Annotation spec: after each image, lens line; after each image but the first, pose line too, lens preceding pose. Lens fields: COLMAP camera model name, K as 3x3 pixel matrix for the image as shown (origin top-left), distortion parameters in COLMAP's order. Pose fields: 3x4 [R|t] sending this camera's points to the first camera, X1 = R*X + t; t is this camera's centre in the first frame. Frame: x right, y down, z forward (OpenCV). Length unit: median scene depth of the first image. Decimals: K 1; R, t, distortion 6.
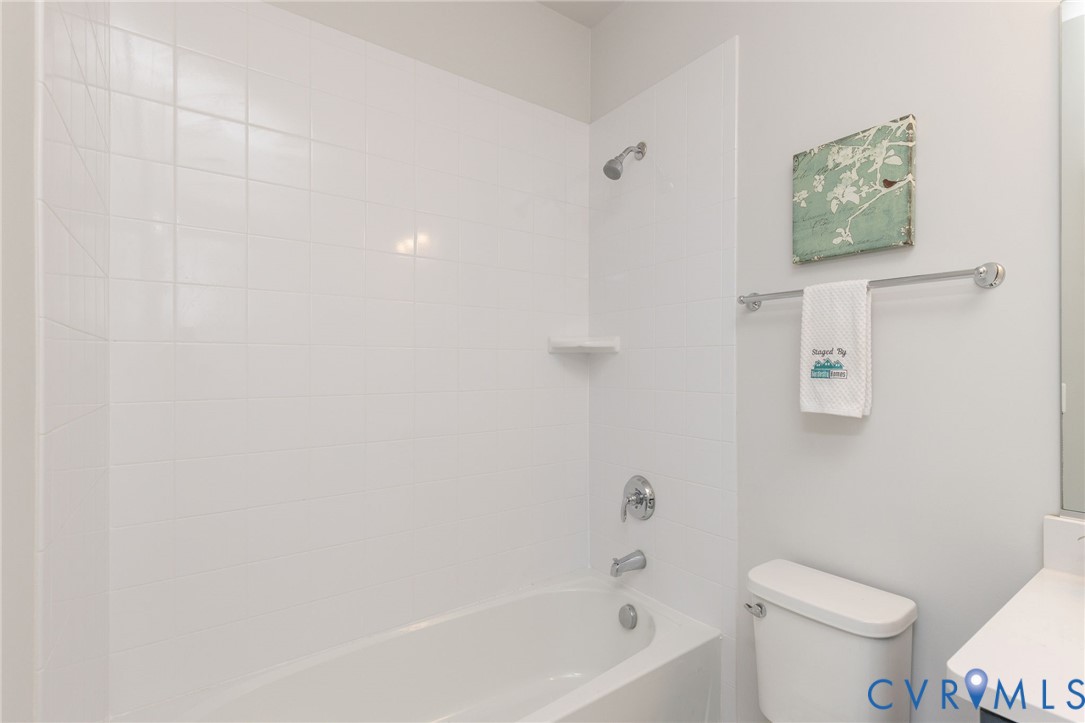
lens RADIAL K [[493.4, 0, 545.7], [0, 493.4, 366.3], [0, 0, 1]] dist [0.003683, 0.000405]
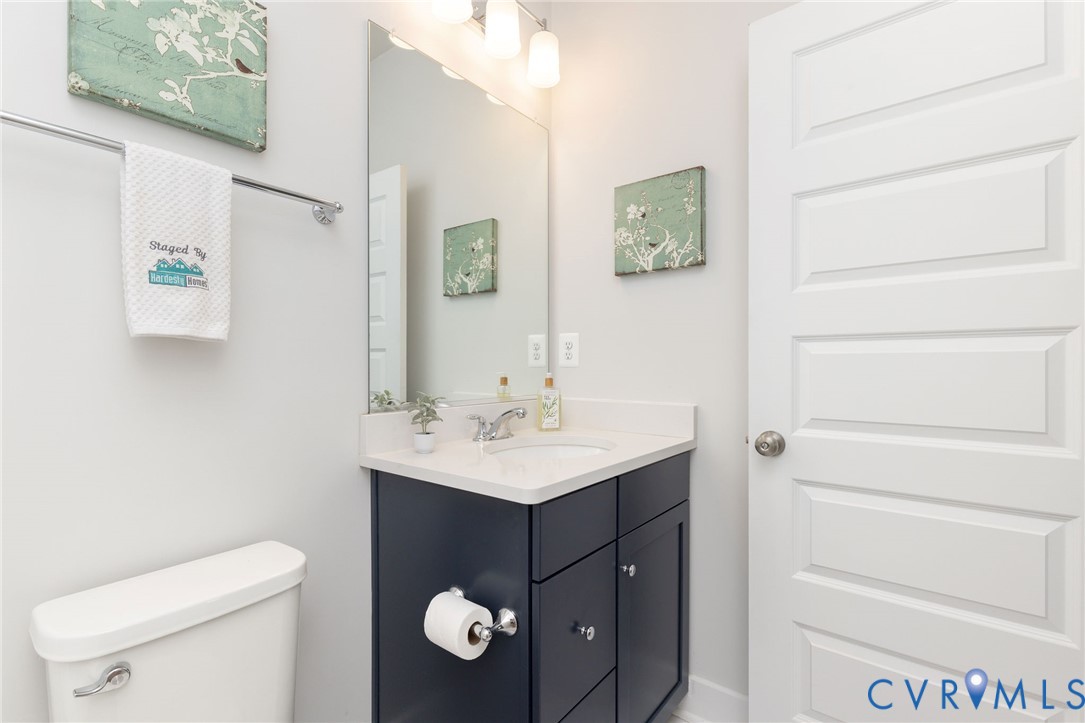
lens RADIAL K [[493.4, 0, 547.7], [0, 493.4, 364.4], [0, 0, 1]] dist [0.003683, 0.000405]
pose [[-0.305384, -0.000821, 0.952229, -0.266915], [-0.012629, 0.999915, -0.003188, 0.132395], [-0.952146, -0.013000, -0.305368, 0.720992]]
